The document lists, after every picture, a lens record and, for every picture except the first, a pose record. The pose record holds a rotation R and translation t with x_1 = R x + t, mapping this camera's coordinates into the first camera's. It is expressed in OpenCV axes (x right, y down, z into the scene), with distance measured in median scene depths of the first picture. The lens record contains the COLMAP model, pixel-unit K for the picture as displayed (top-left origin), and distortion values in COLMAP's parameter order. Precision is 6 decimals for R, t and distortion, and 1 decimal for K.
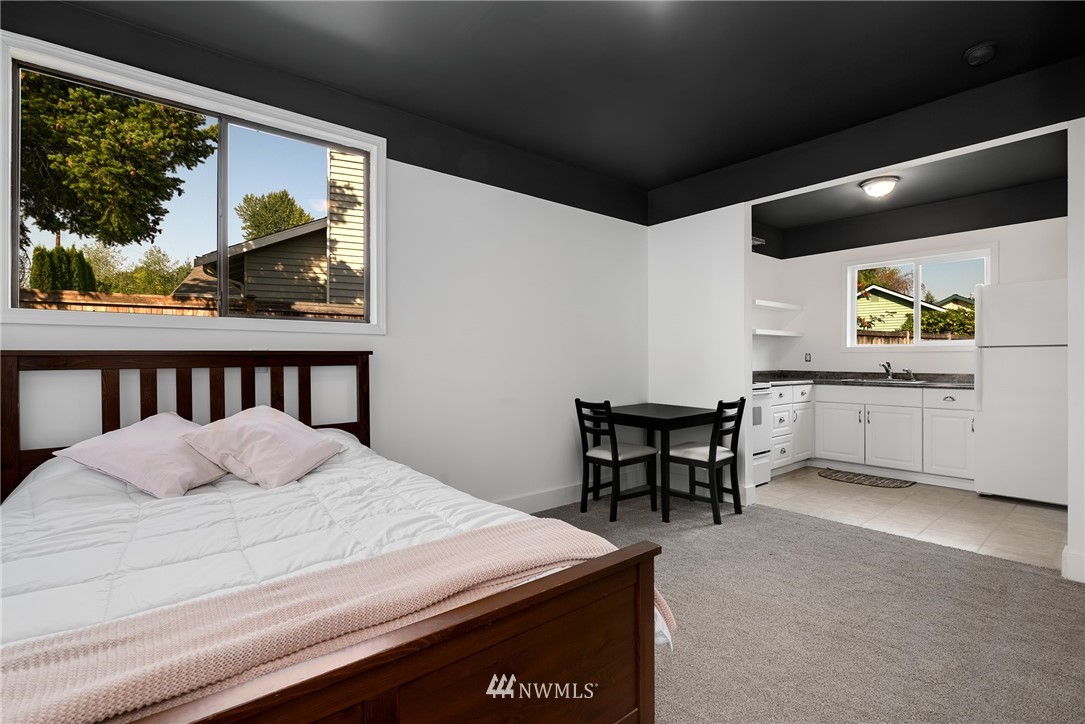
lens RADIAL K [[509.7, 0, 538.2], [0, 509.7, 362.4], [0, 0, 1]] dist [-0.015483, -0.000909]
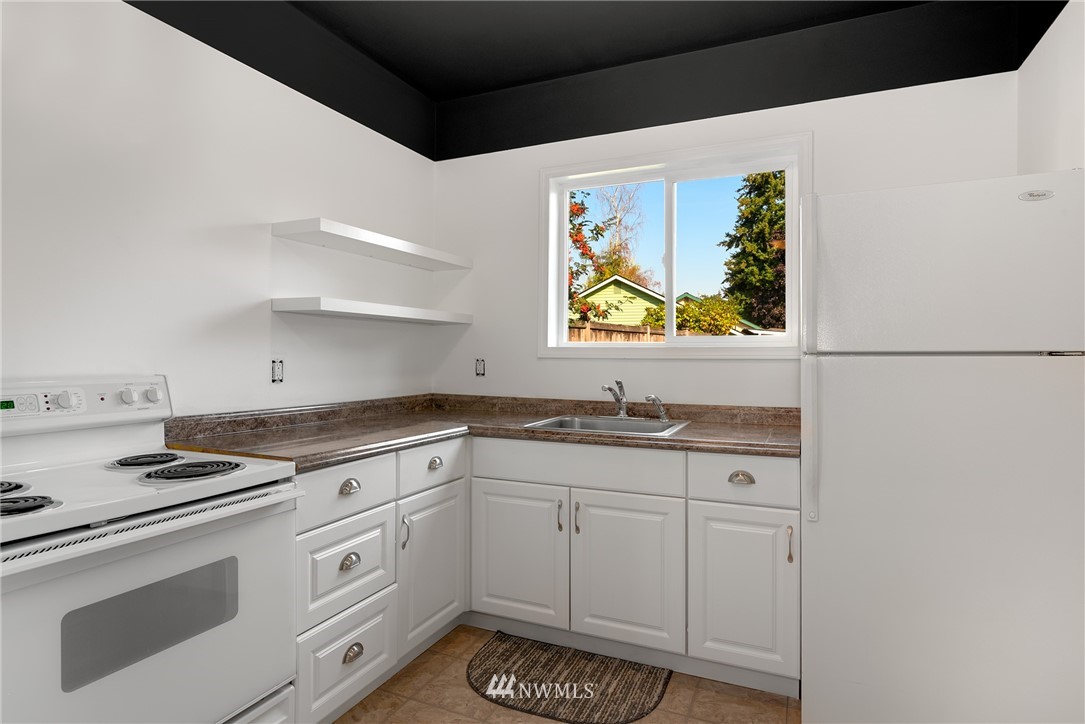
lens RADIAL K [[584.9, 0, 543.6], [0, 584.9, 361.0], [0, 0, 1]] dist [0.003753, 0.000088]
pose [[0.896829, 0.001038, 0.442376, 0.347423], [-0.003665, 0.999980, 0.005084, -0.019371], [-0.442362, -0.006181, 0.896815, 0.486936]]
